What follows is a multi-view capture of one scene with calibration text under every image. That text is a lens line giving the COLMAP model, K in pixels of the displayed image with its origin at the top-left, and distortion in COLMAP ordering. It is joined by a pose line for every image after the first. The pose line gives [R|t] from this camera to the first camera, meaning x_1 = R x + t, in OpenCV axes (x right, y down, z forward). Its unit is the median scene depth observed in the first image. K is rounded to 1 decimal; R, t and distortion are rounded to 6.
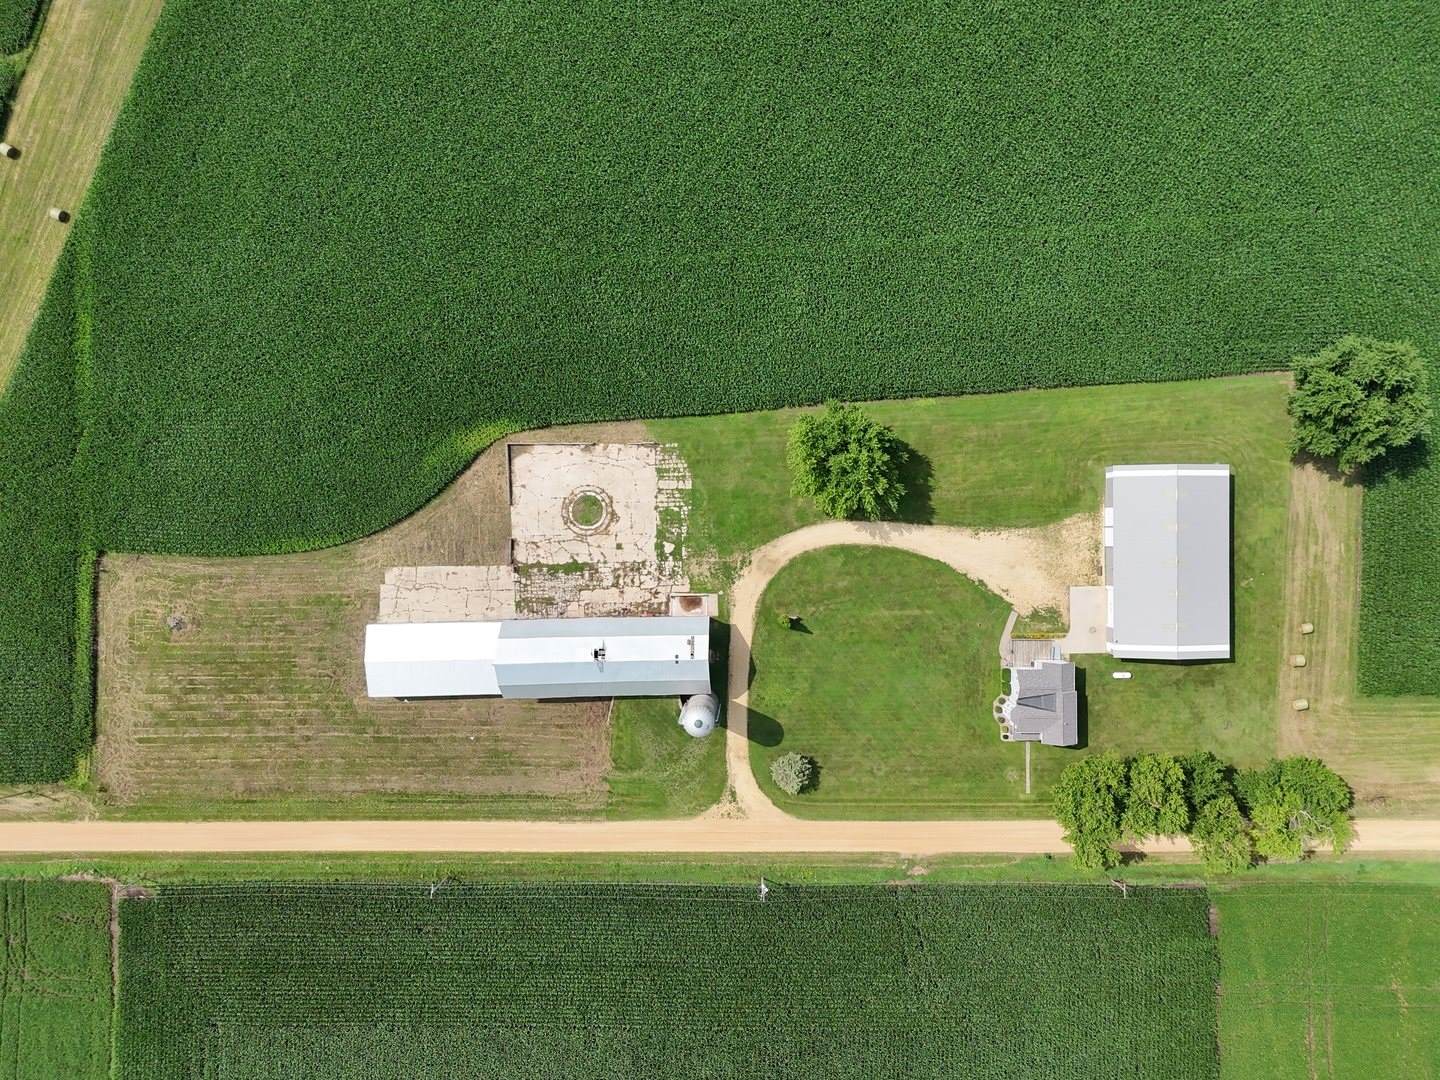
lens RADIAL K [[1054.7, 0, 722.3], [0, 1054.7, 529.2], [0, 0, 1]] dist [0.075877, -0.079107]
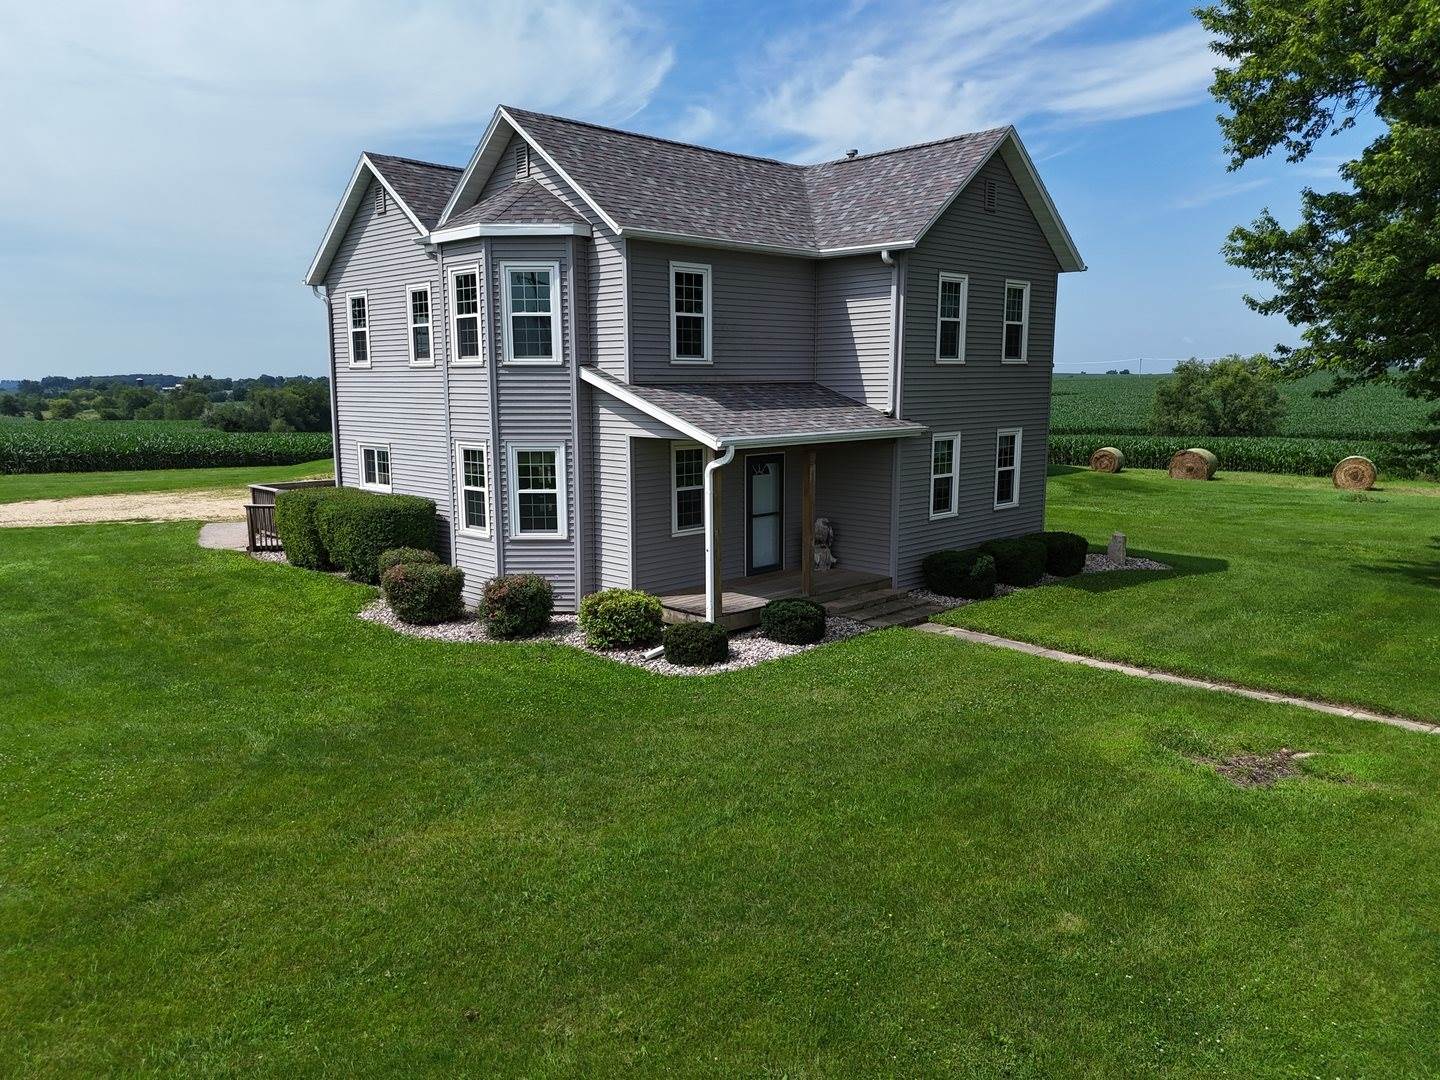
lens RADIAL K [[1054.7, 0, 715.5], [0, 1054.7, 551.0], [0, 0, 1]] dist [0.075877, -0.079107]
pose [[0.714911, -0.088163, 0.693635, 0.212222], [0.699110, 0.107401, -0.706902, 0.246802], [-0.012174, 0.990299, 0.138417, 0.970320]]
